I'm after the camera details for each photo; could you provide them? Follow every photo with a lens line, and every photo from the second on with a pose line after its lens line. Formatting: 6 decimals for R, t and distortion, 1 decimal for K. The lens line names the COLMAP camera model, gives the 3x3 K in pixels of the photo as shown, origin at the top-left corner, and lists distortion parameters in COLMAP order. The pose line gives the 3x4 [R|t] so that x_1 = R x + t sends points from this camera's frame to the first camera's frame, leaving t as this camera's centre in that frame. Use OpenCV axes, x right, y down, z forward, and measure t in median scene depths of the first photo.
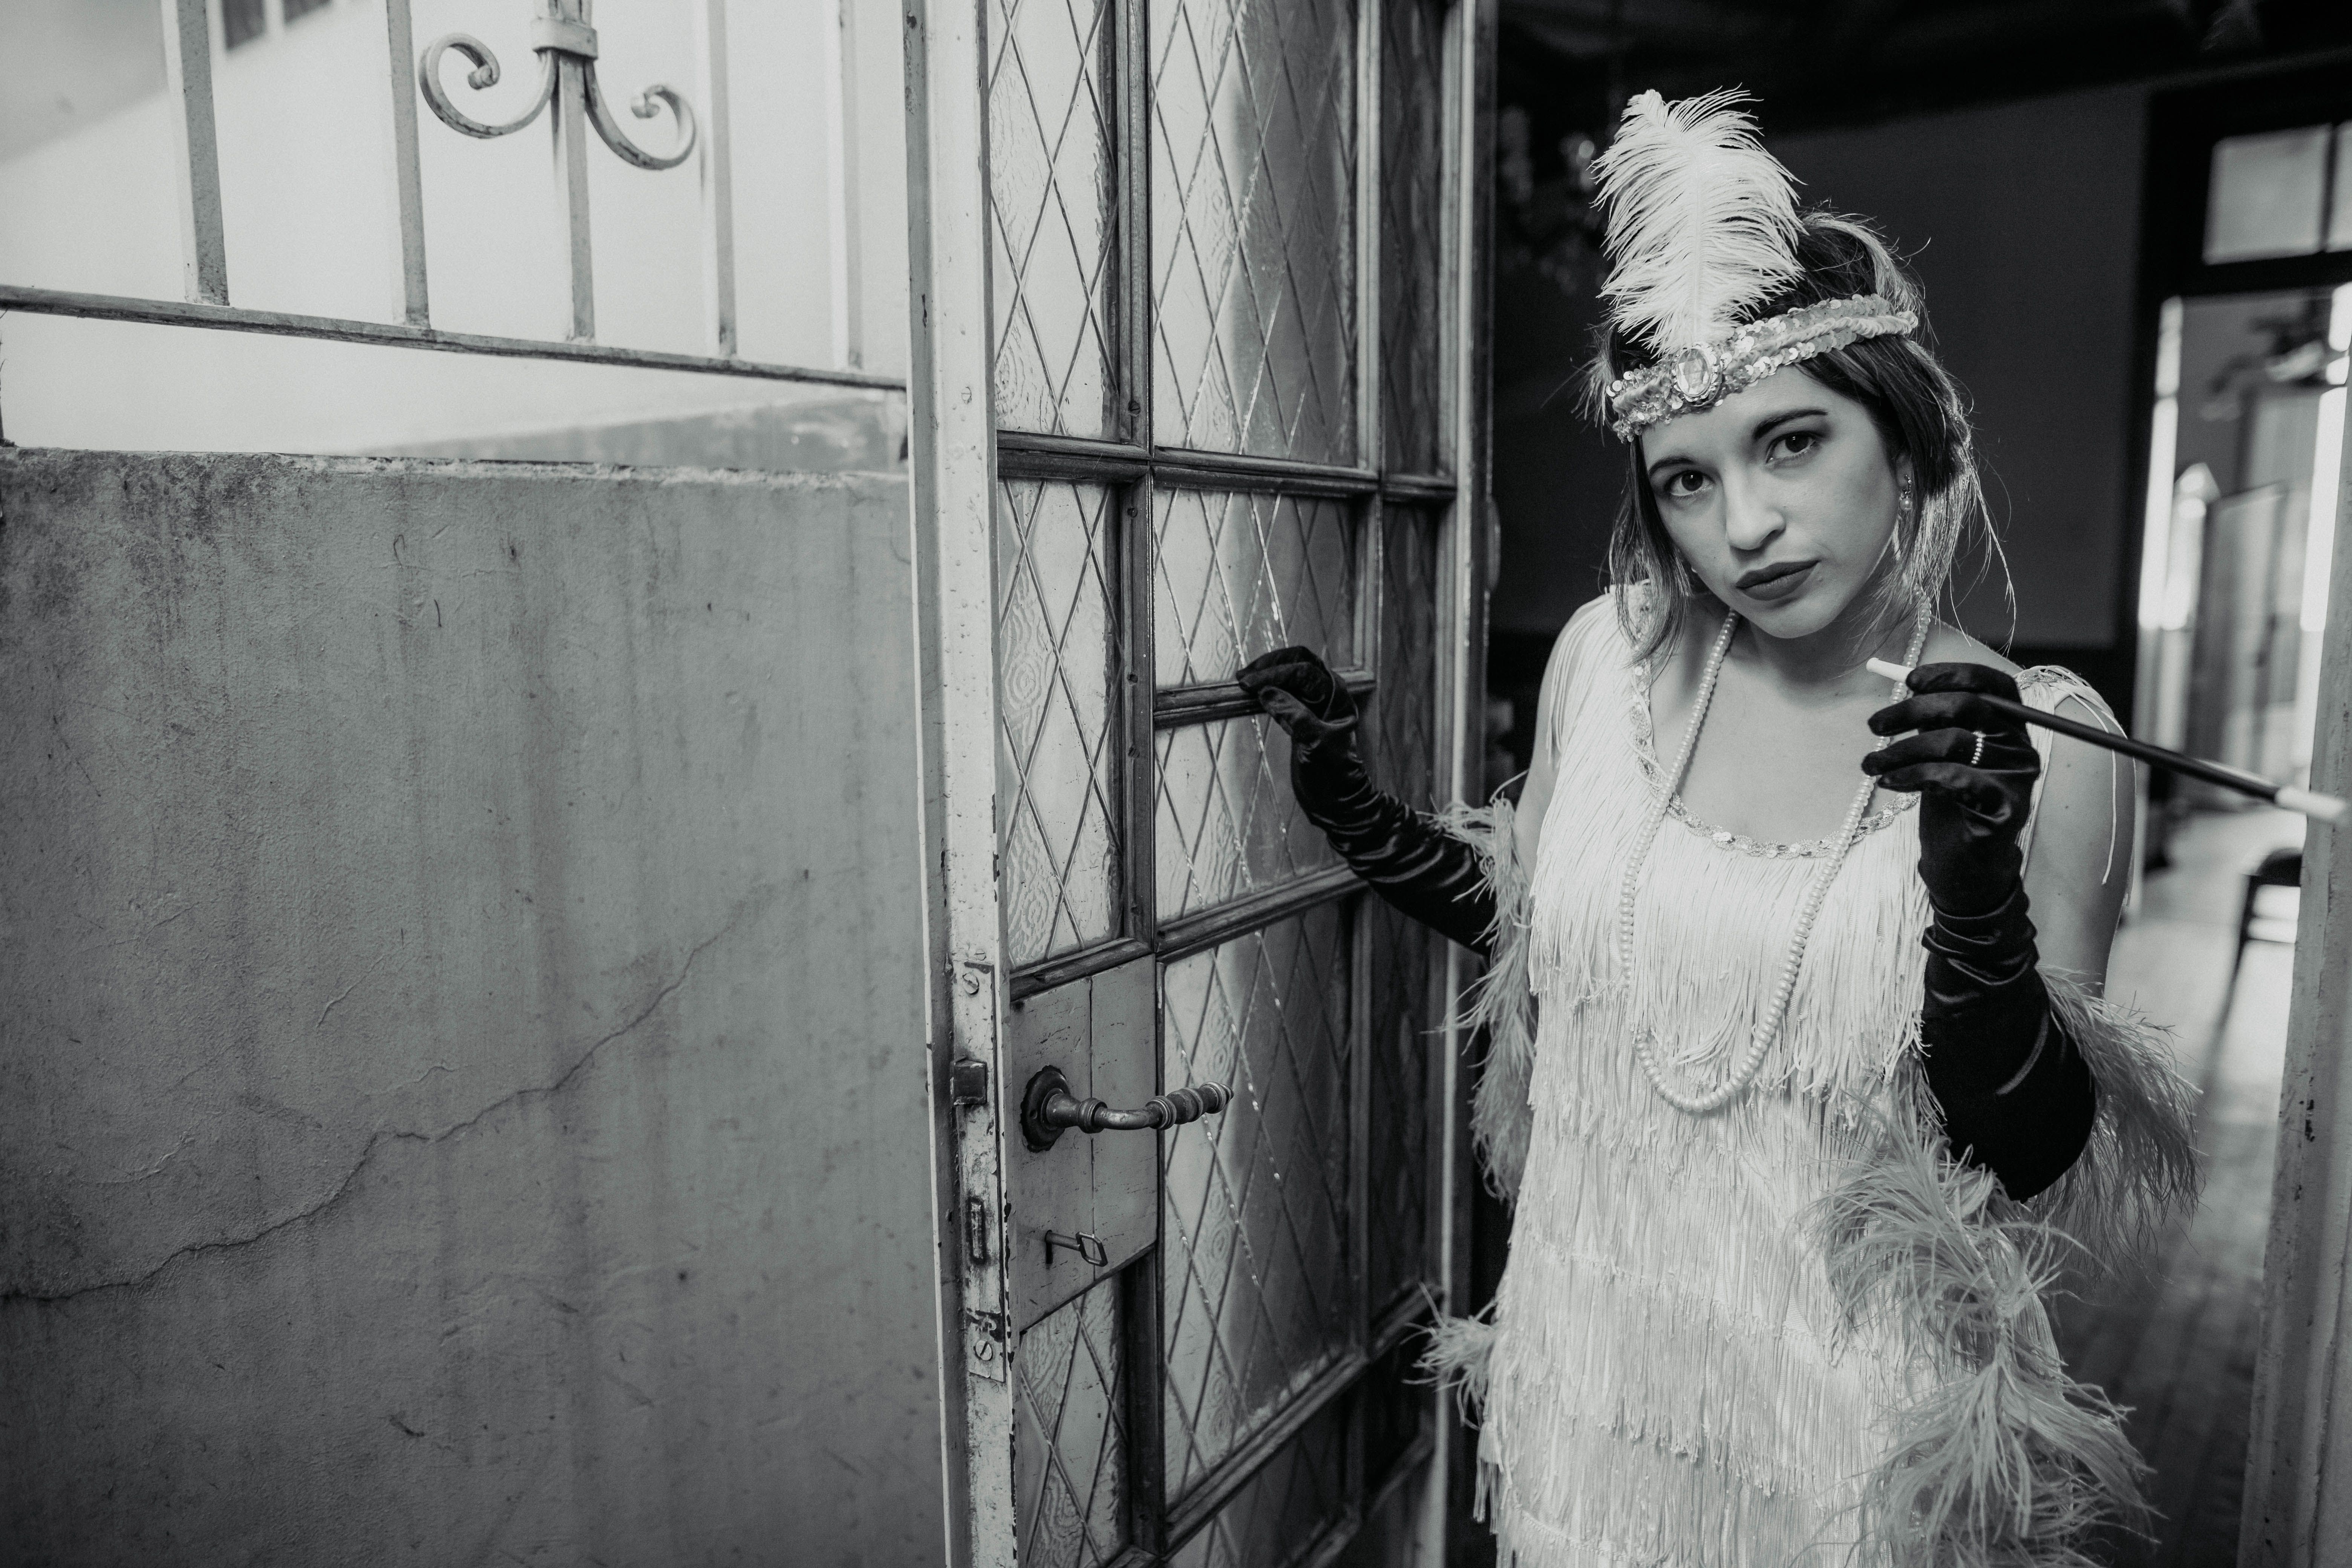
lens RADIAL K [[1601.7, 0, 1176.0], [0, 1601.7, 784.0], [0, 0, 1]] dist [-0.063148, 0.058769]
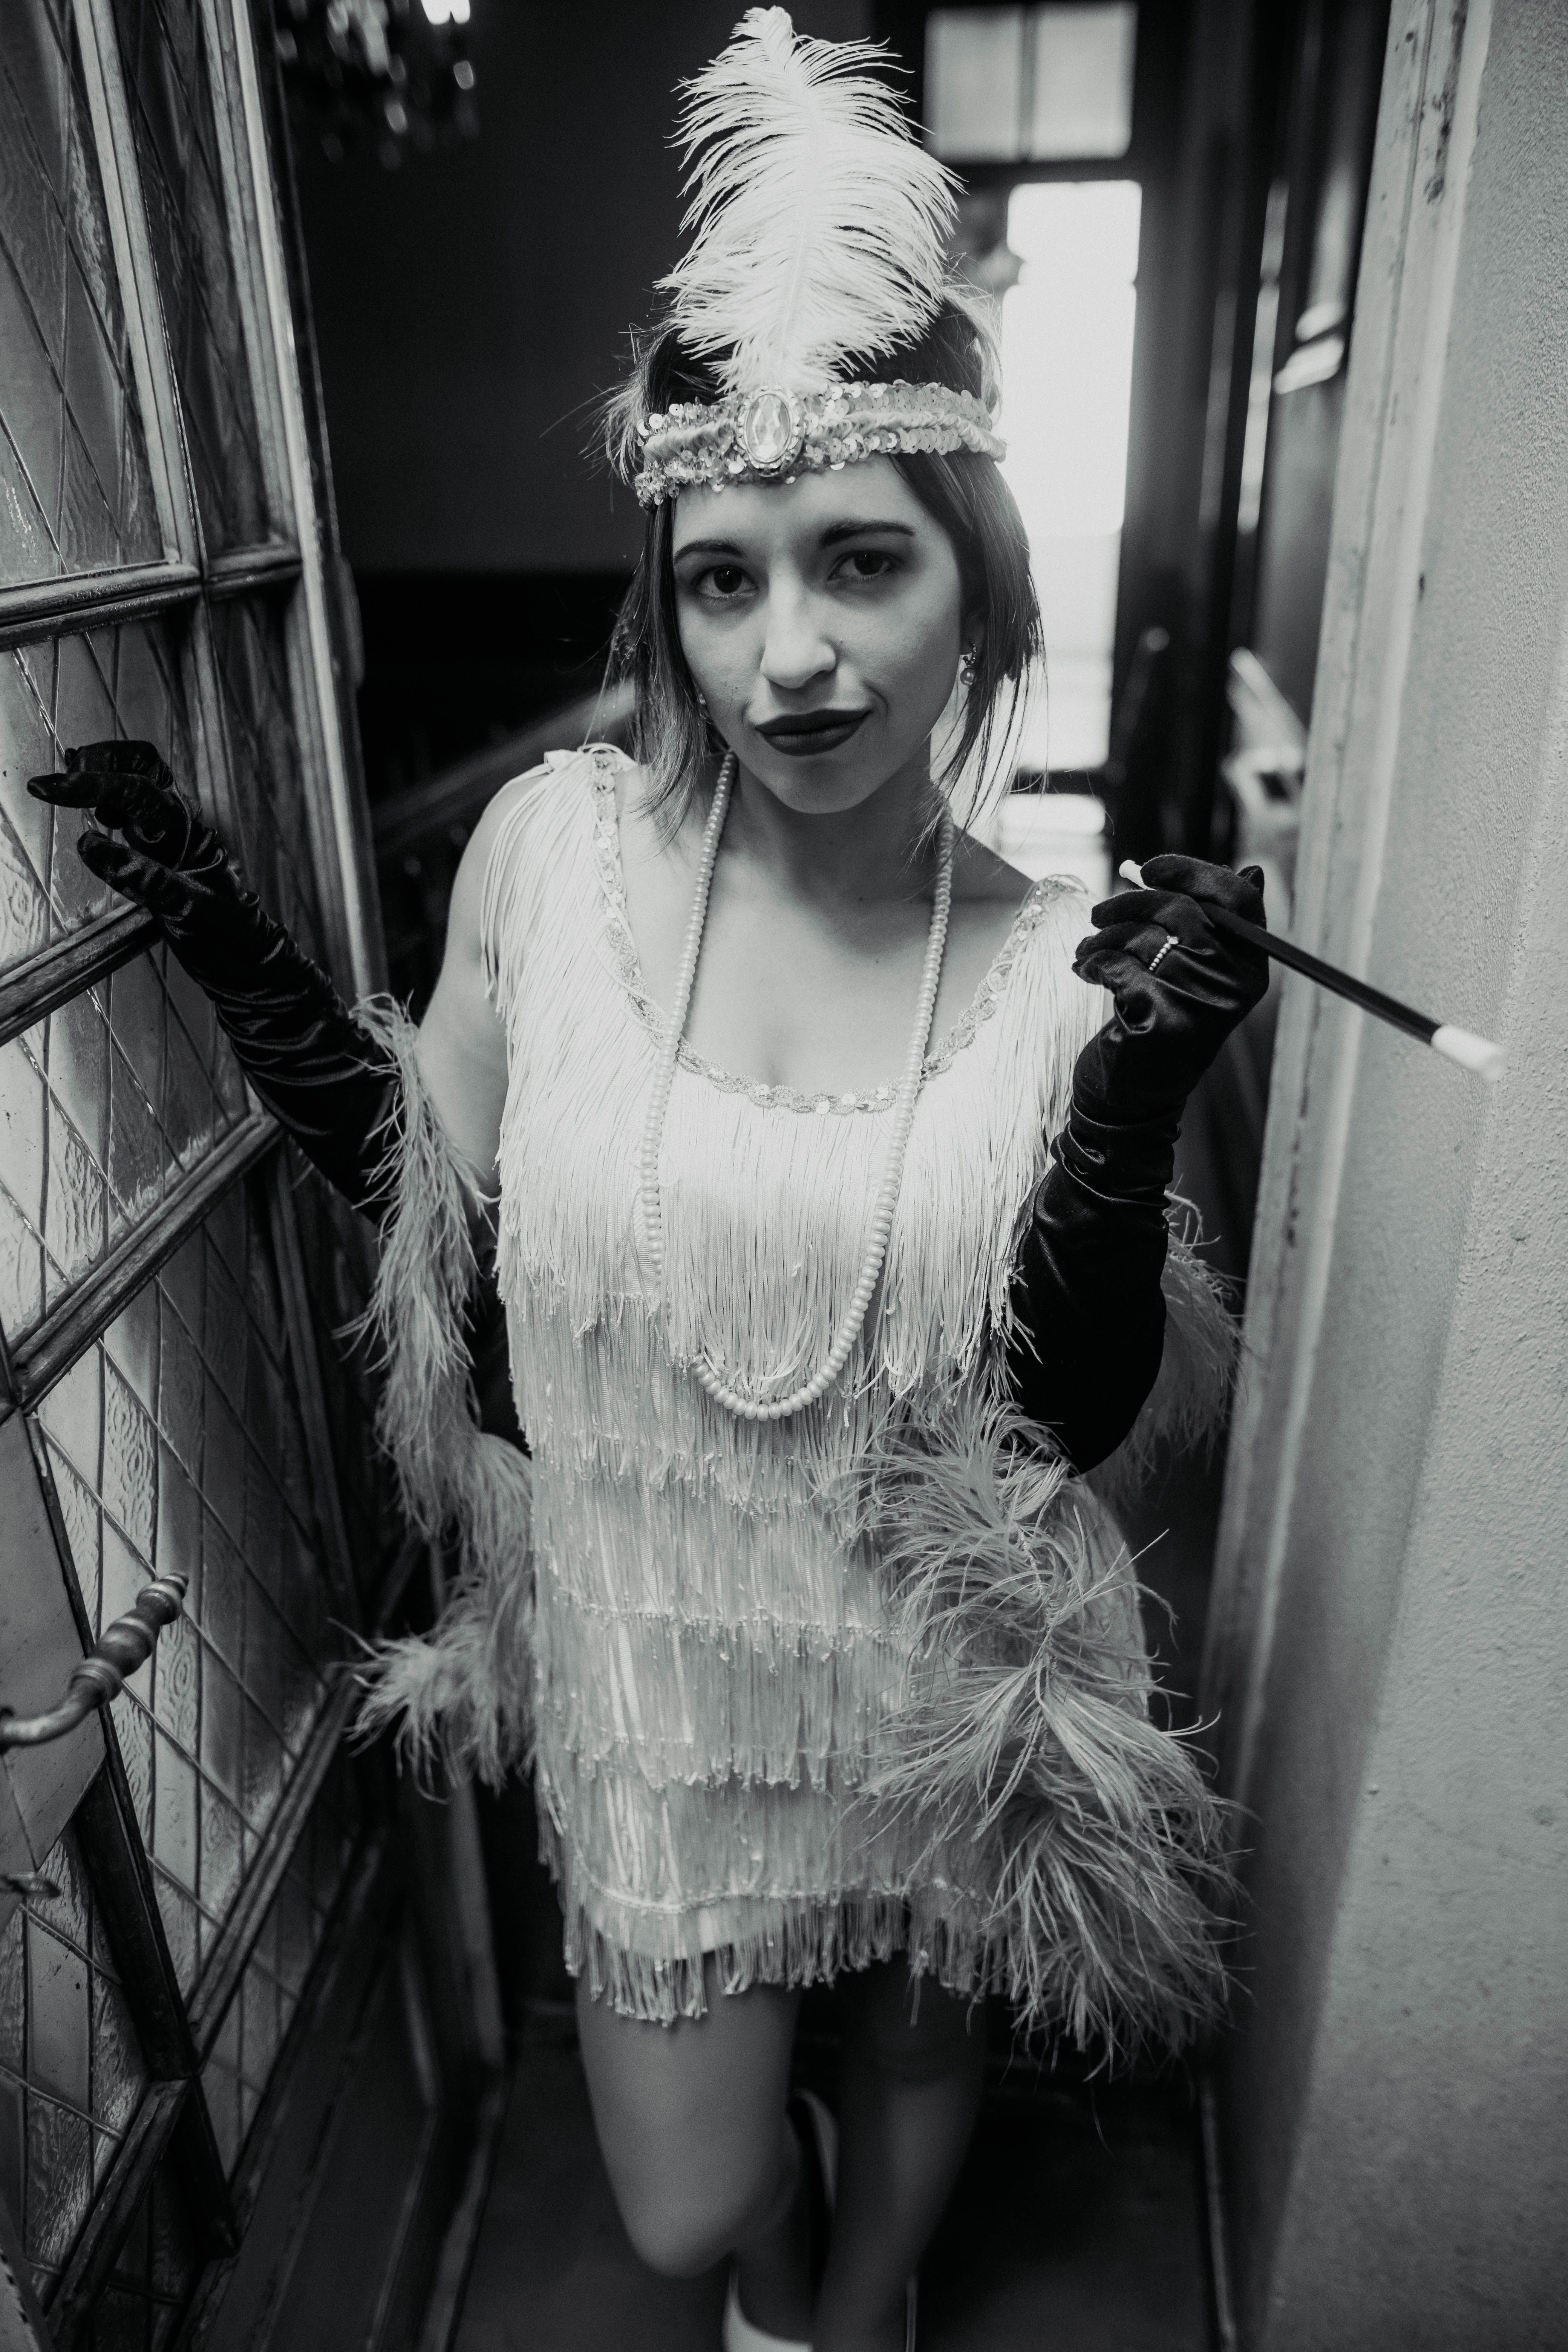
lens RADIAL K [[1601.7, 0, 784.0], [0, 1601.7, 1176.0], [0, 0, 1]] dist [-0.063148, 0.058769]
pose [[0.876780, -0.205451, 0.434795, -0.000798], [0.071240, 0.949659, 0.305078, -0.134442], [-0.475586, -0.236512, 0.847278, 0.245414]]
